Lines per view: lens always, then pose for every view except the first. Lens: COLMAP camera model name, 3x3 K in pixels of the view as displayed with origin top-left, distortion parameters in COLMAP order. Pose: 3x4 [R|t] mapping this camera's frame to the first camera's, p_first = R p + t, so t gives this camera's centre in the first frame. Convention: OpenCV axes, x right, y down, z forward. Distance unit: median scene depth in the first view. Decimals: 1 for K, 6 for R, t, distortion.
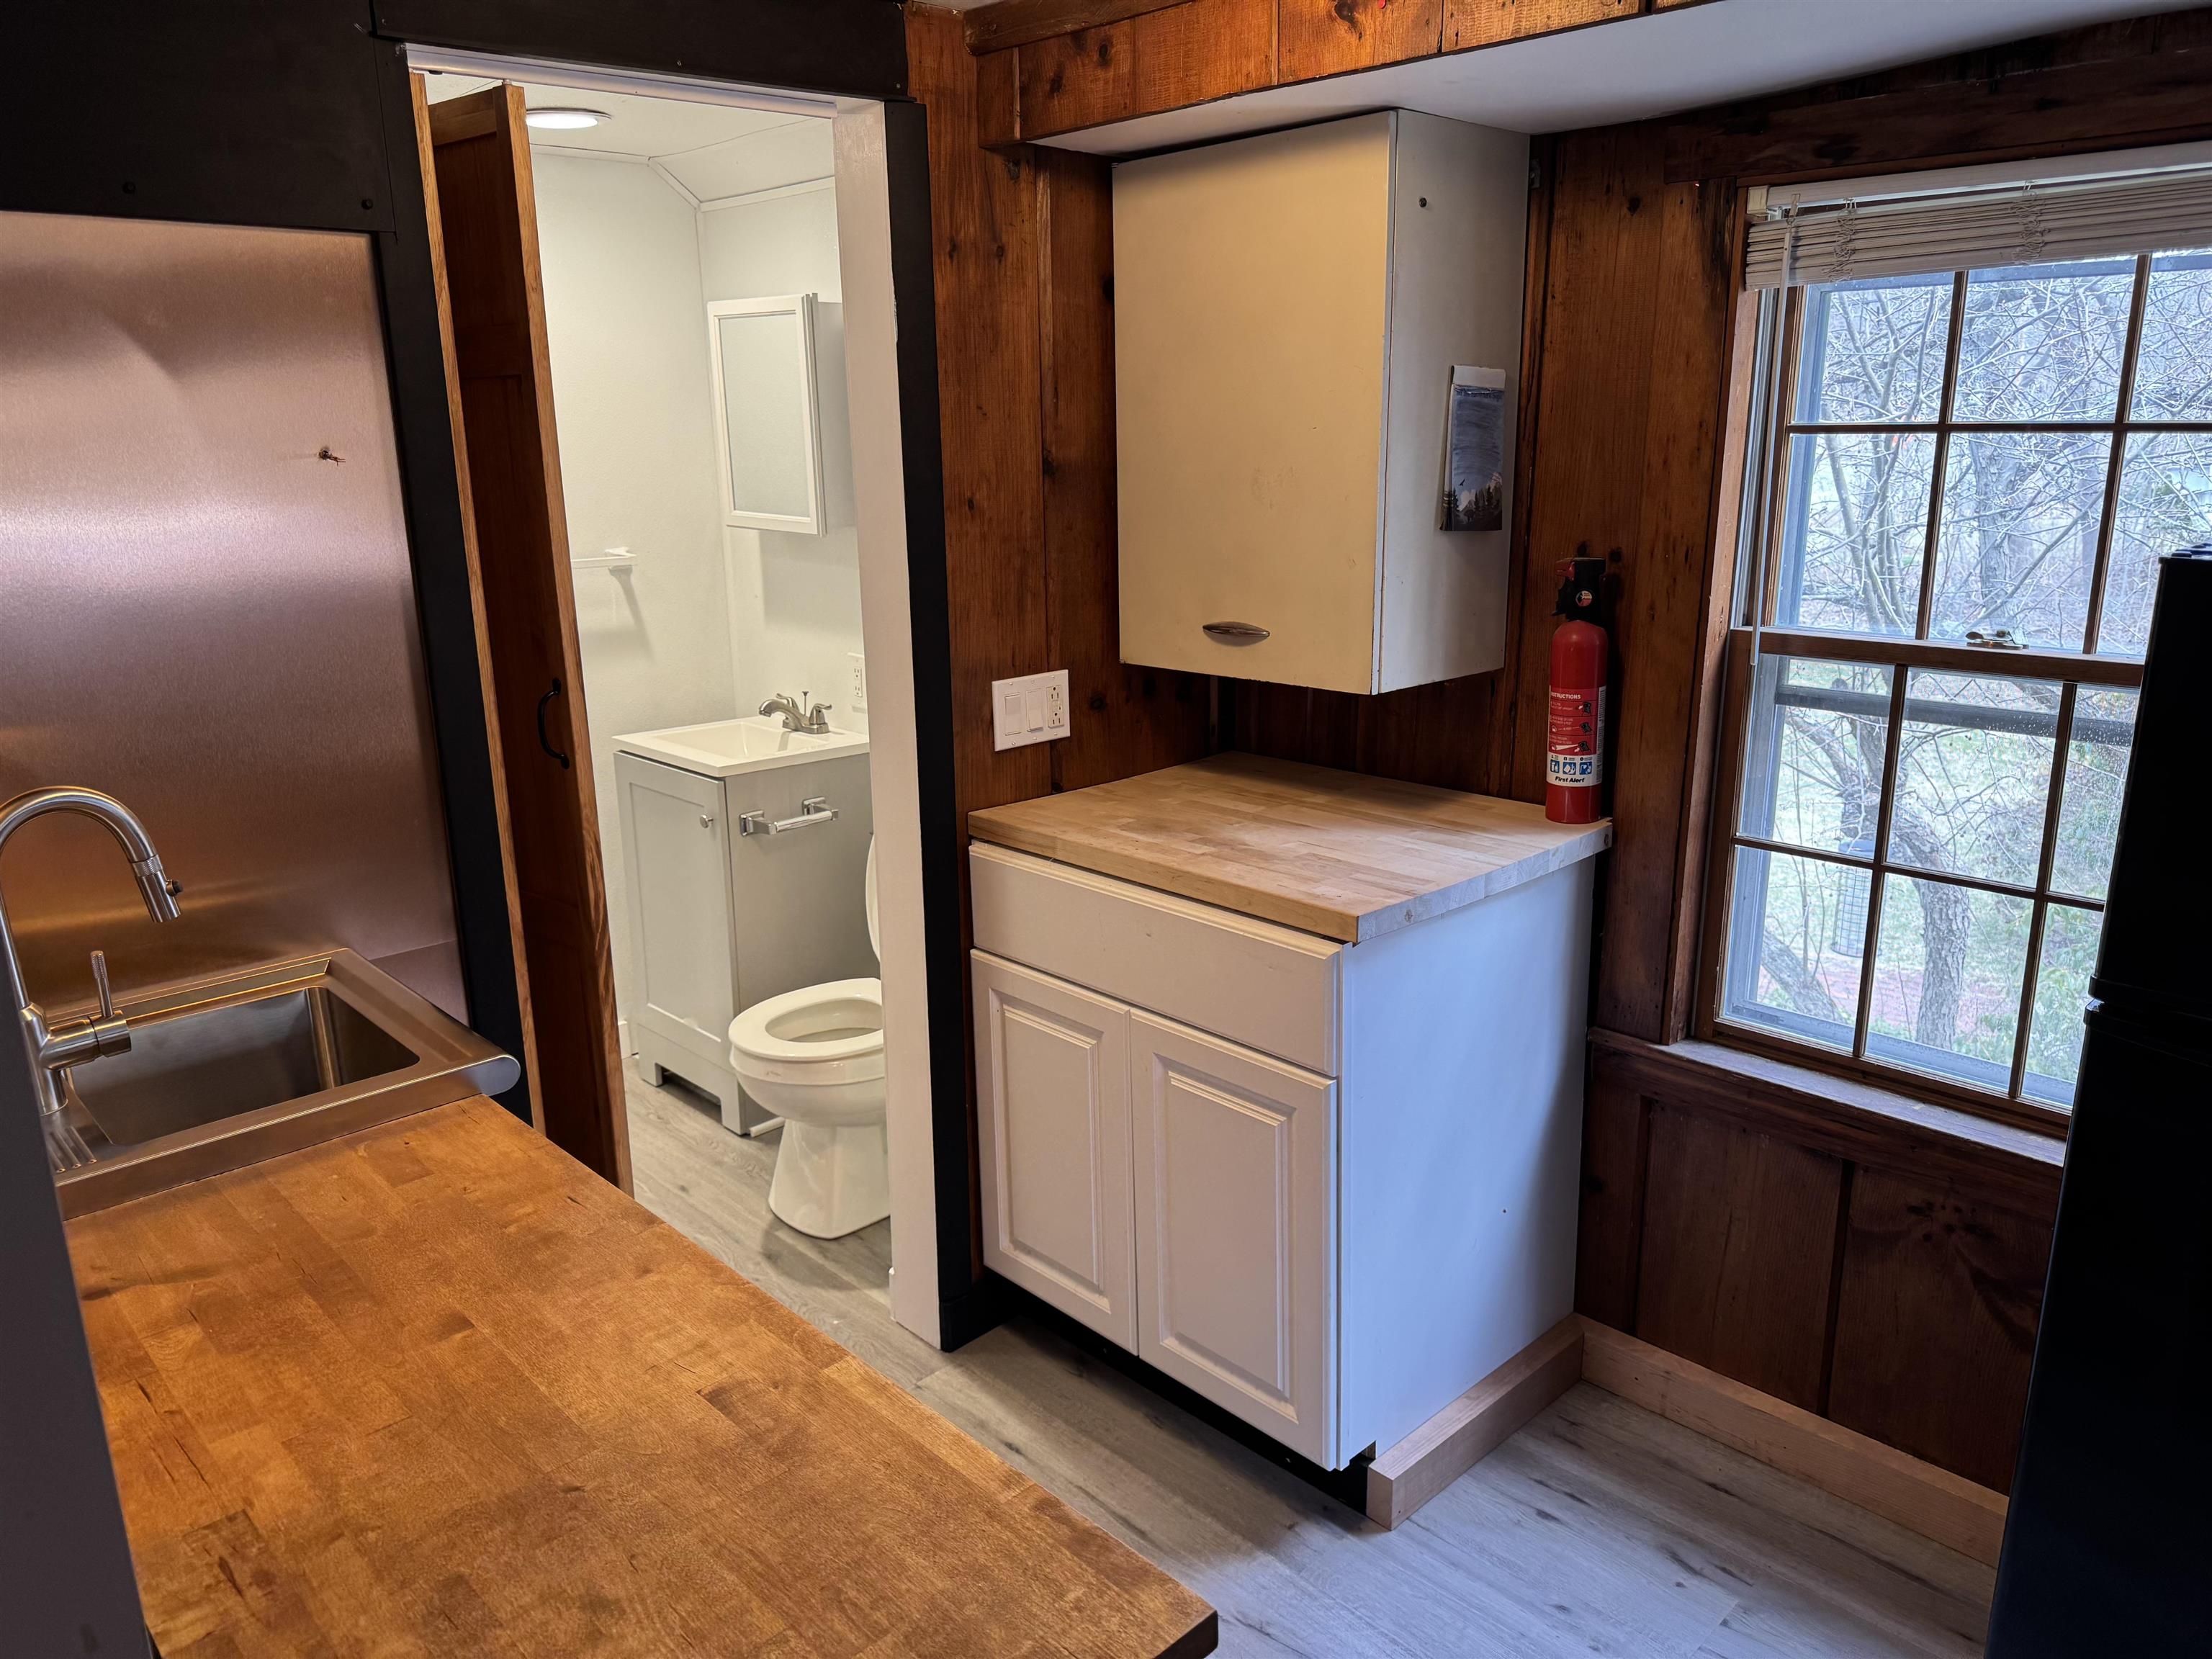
lens RADIAL K [[1567.8, 0, 1091.7], [0, 1567.8, 834.3], [0, 0, 1]] dist [0.082500, -0.116336]
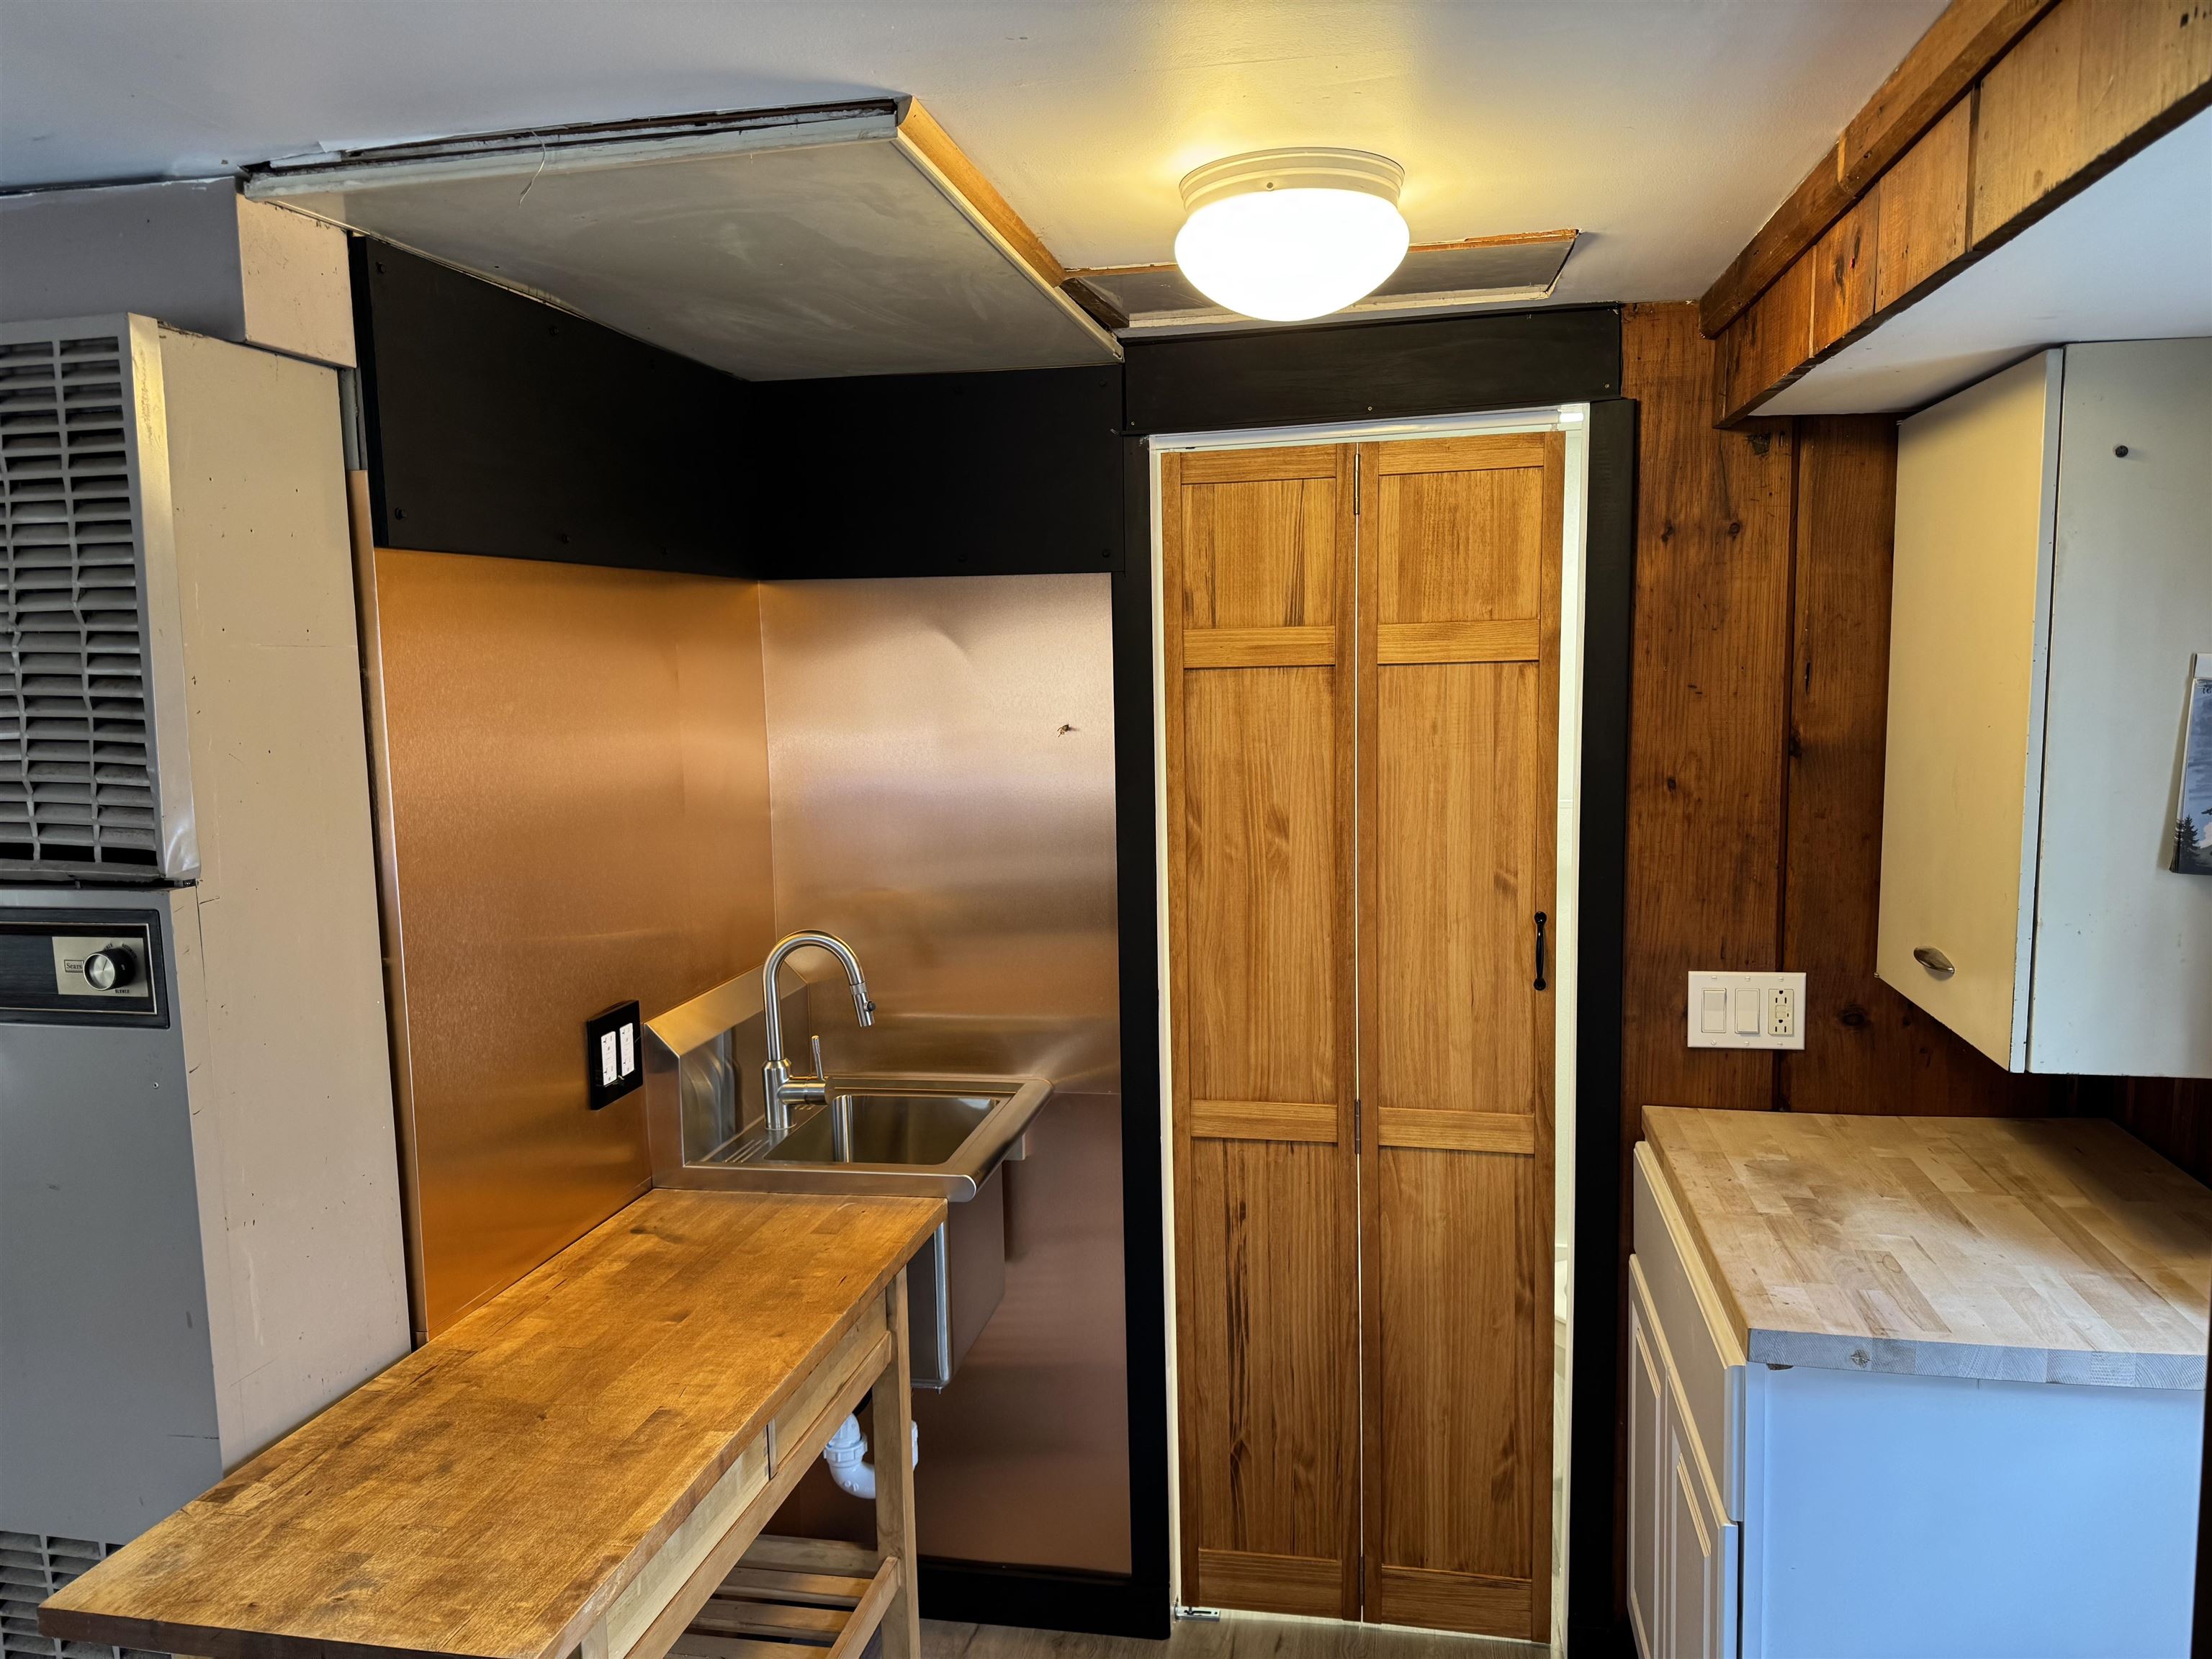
lens RADIAL K [[1574.3, 0, 1113.7], [0, 1574.3, 828.7], [0, 0, 1]] dist [0.076364, -0.103010]
pose [[0.581260, 0.097759, -0.807824, 0.518408], [-0.193971, 0.980785, -0.020879, -0.100531], [0.790261, 0.168830, 0.589053, 0.176838]]
